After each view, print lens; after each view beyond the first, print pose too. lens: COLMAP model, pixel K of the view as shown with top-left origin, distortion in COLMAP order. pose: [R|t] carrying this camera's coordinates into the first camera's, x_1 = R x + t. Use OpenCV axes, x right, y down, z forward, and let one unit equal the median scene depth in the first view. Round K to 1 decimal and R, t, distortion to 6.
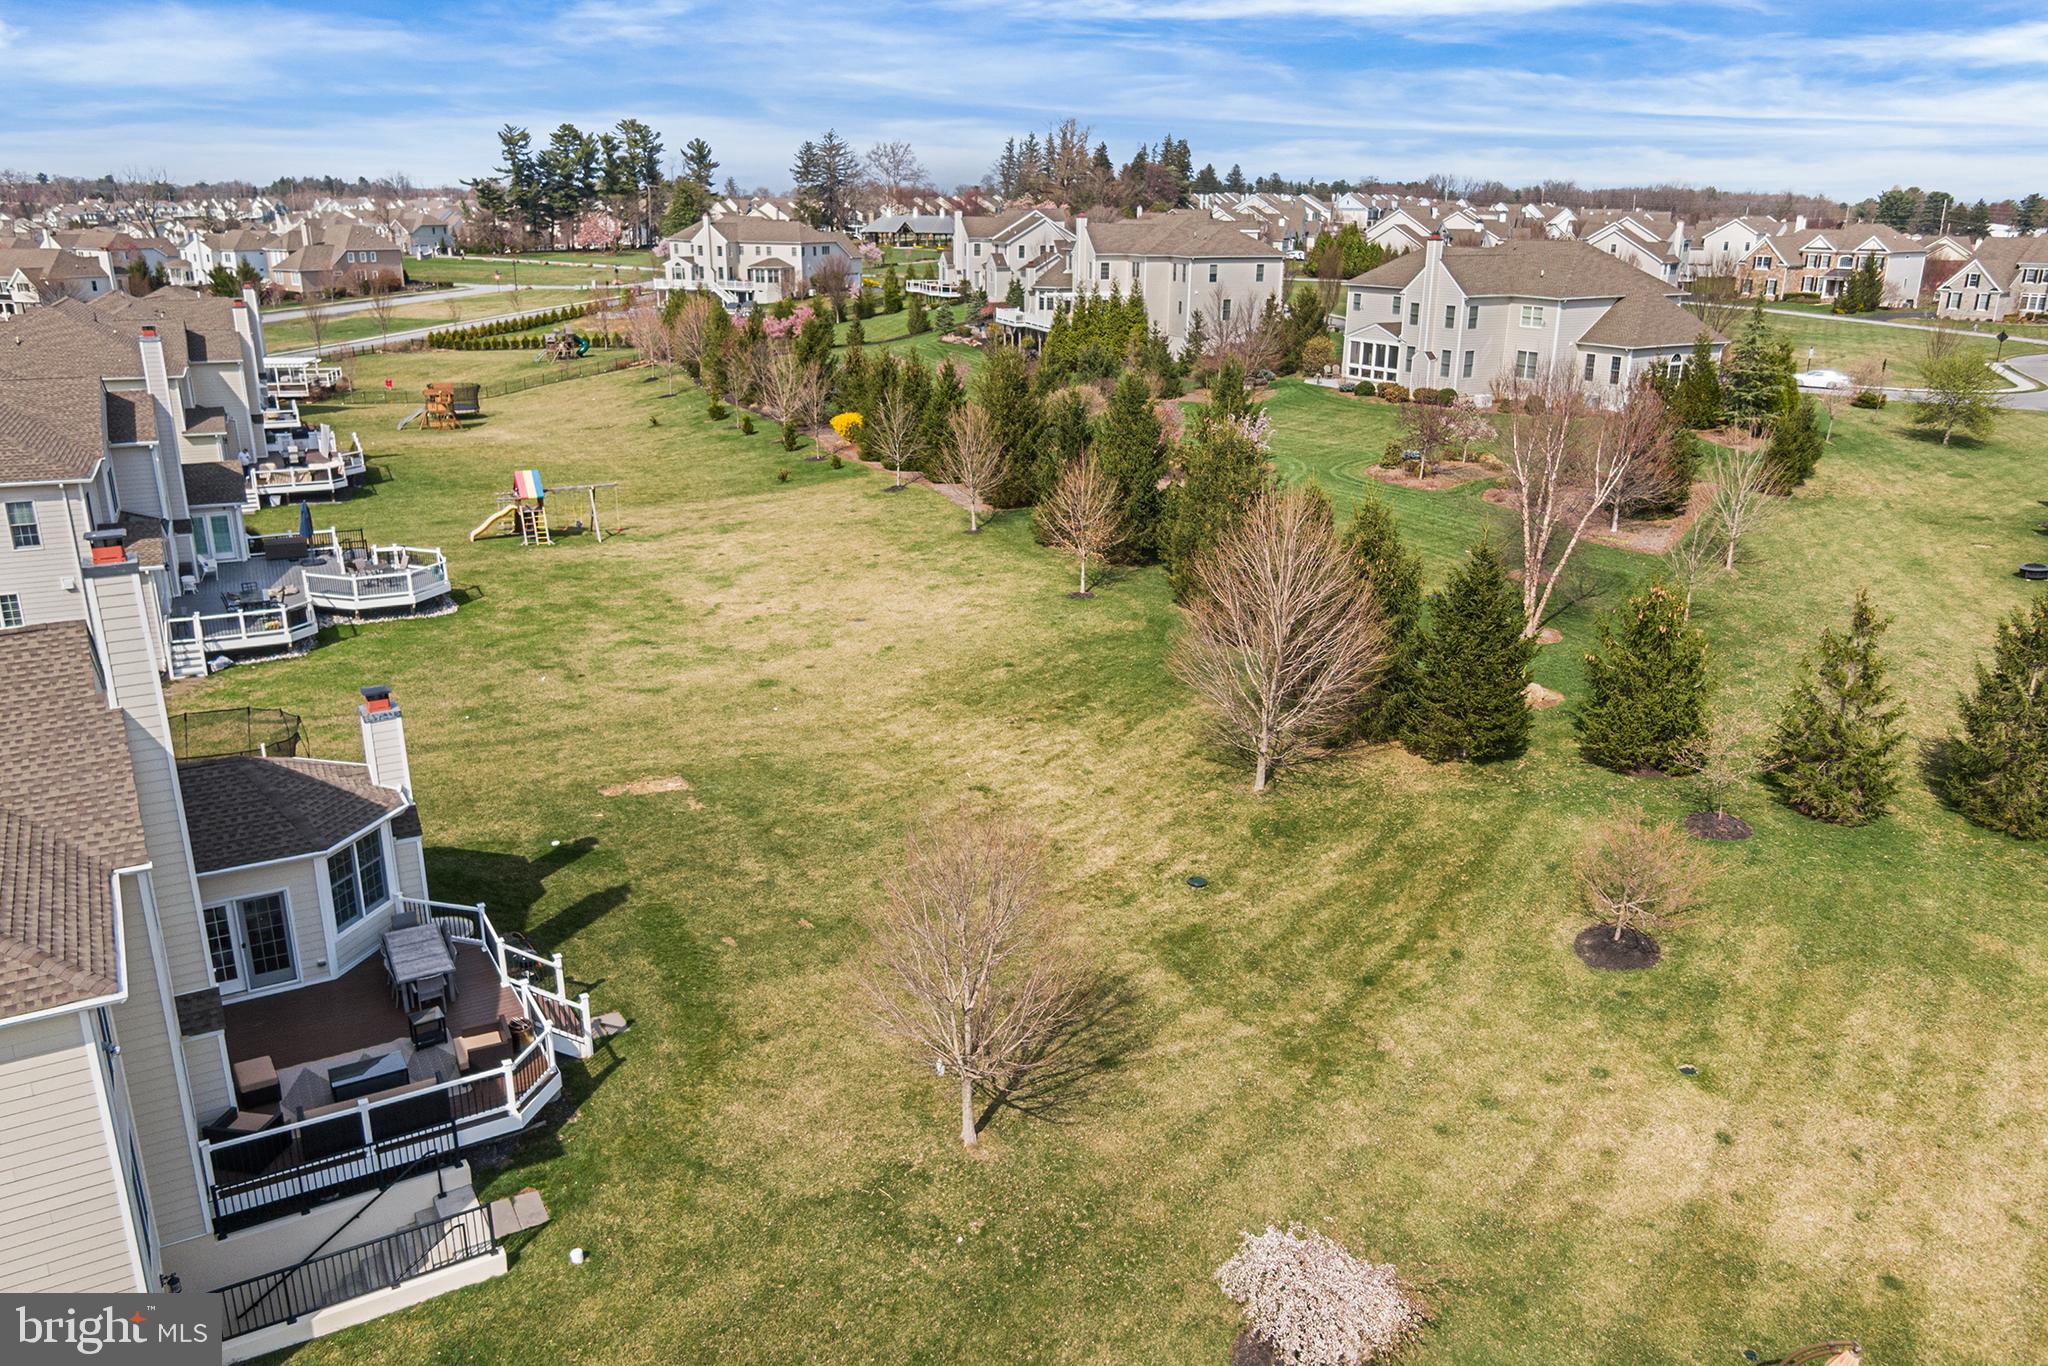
lens RADIAL K [[1435.8, 0, 1024.0], [0, 1435.8, 683.0], [0, 0, 1]] dist [0.033744, -0.055594]
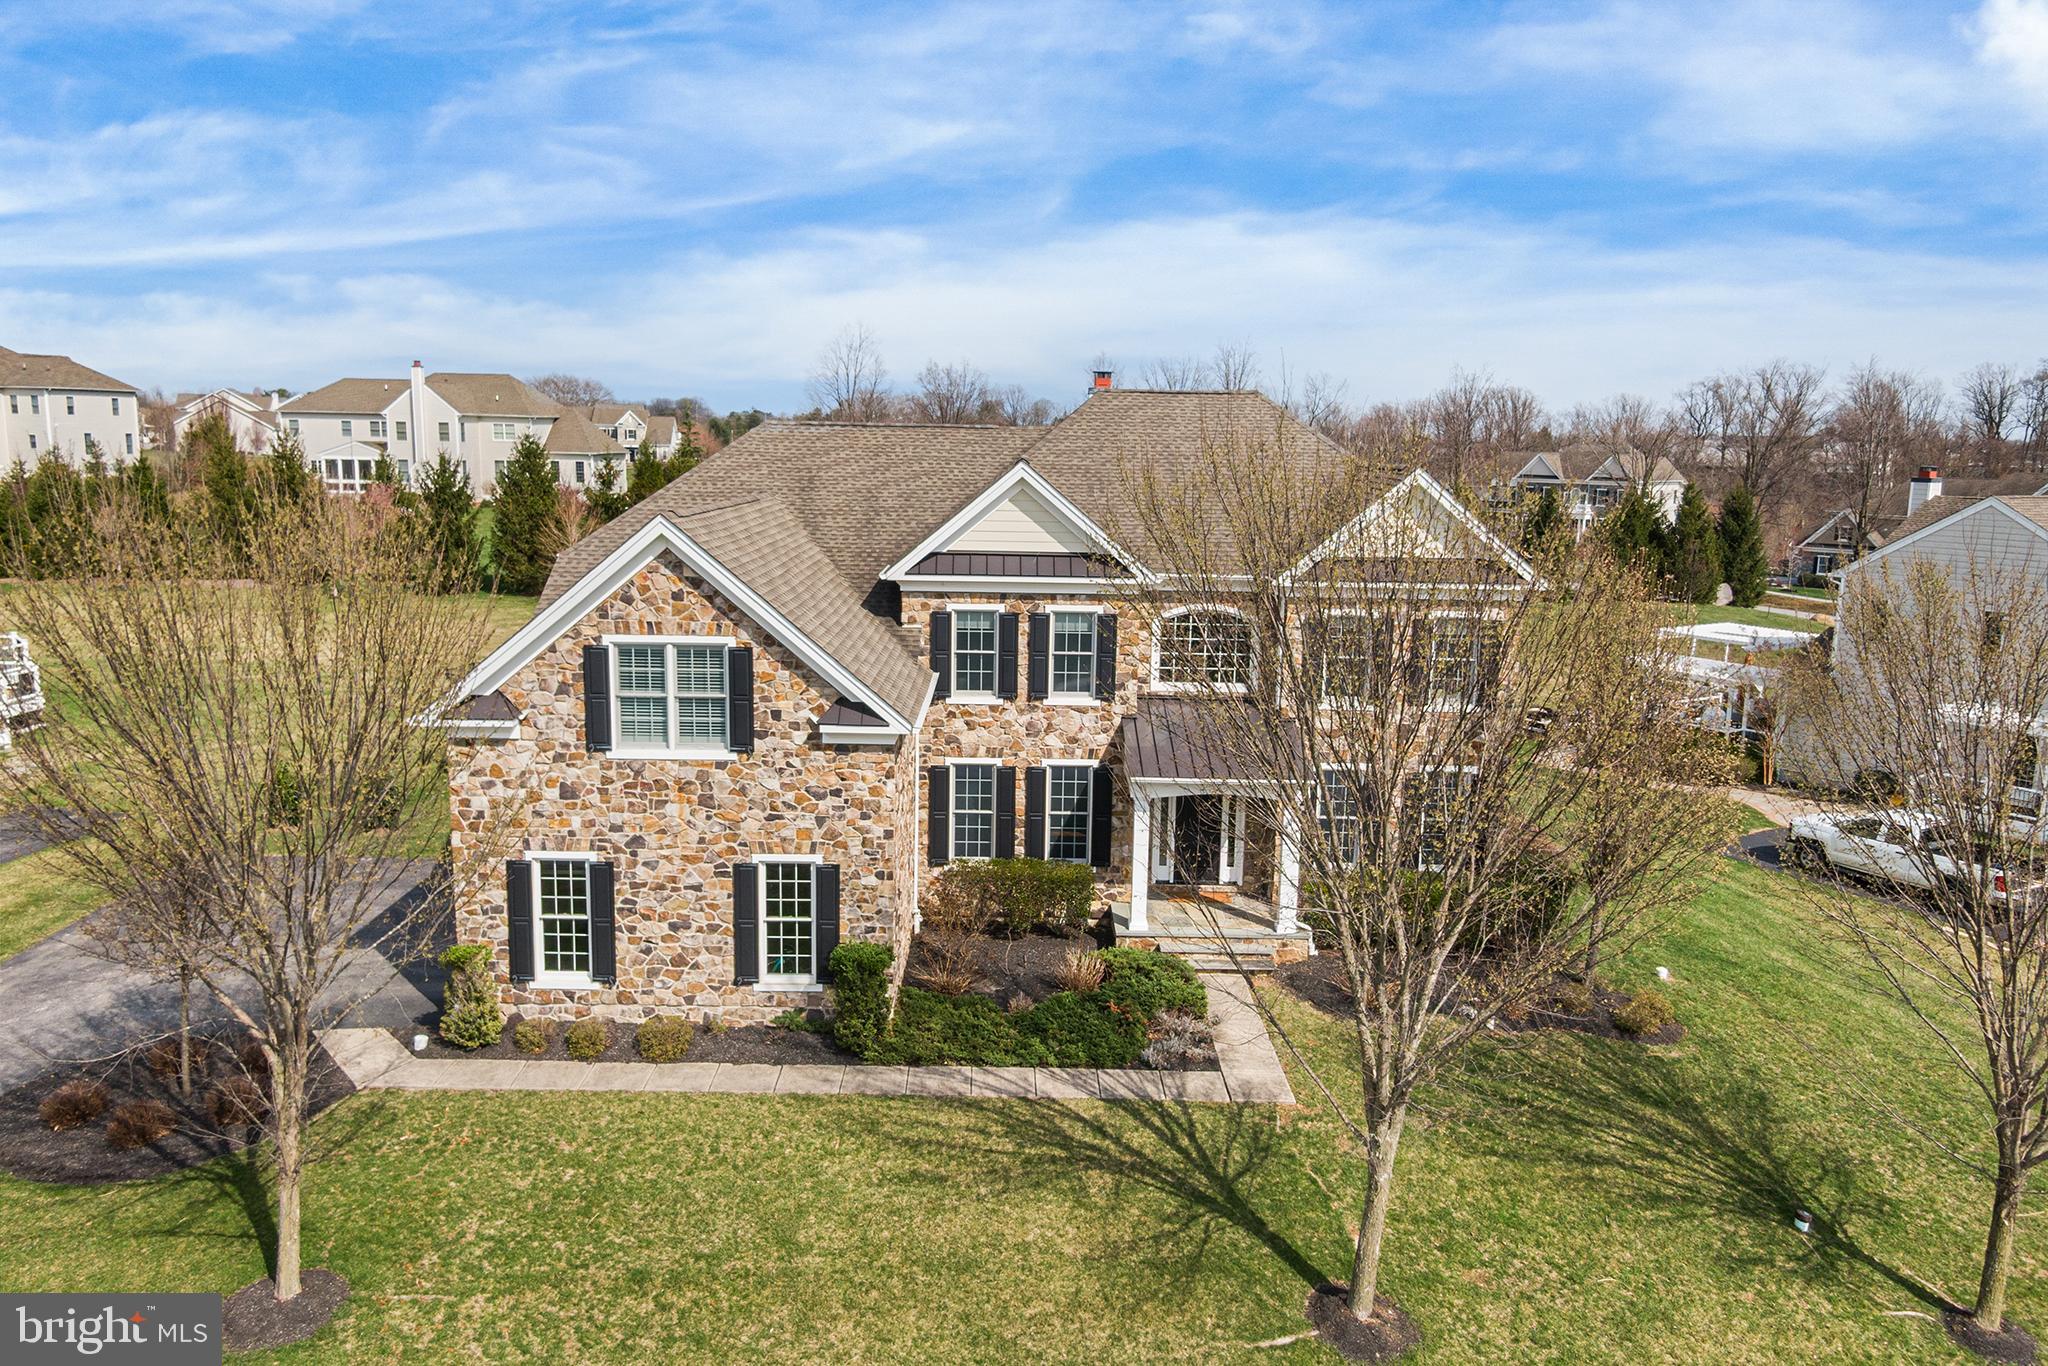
lens RADIAL K [[1435.8, 0, 1024.0], [0, 1435.8, 683.0], [0, 0, 1]] dist [0.033744, -0.055594]
pose [[0.509239, -0.140063, 0.849151, -0.455752], [0.252917, 0.967456, 0.007902, 0.048750], [-0.822623, 0.210740, 0.528090, 0.038794]]
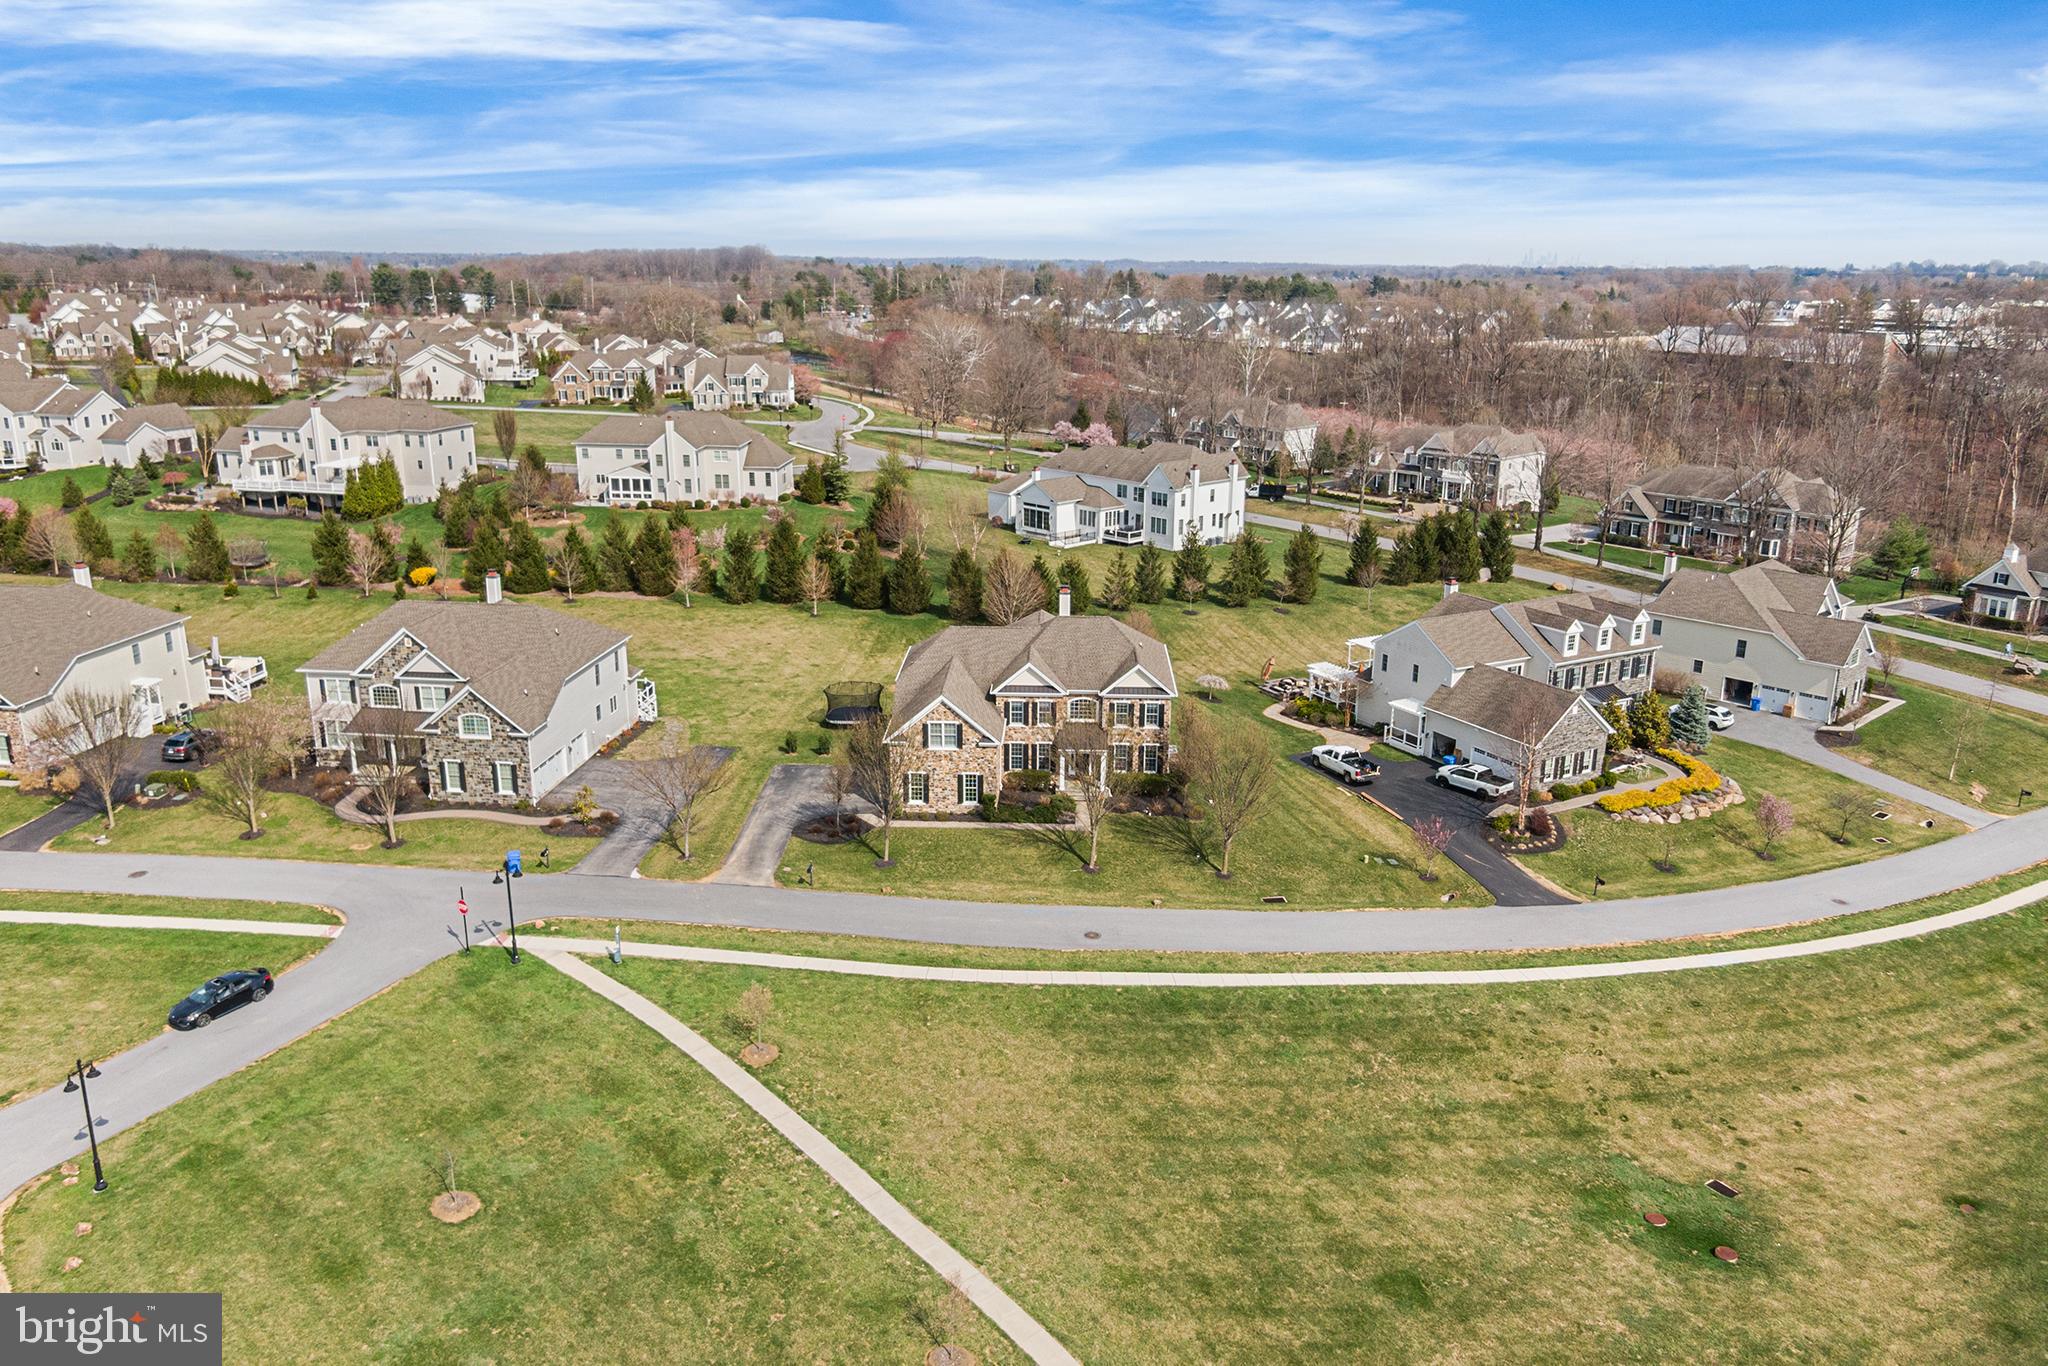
lens RADIAL K [[1435.8, 0, 1024.0], [0, 1435.8, 683.0], [0, 0, 1]] dist [0.033744, -0.055594]
pose [[0.543773, -0.237028, 0.805065, -0.945758], [0.258315, 0.959986, 0.108164, -0.066647], [-0.798489, 0.149144, 0.583242, -0.340118]]
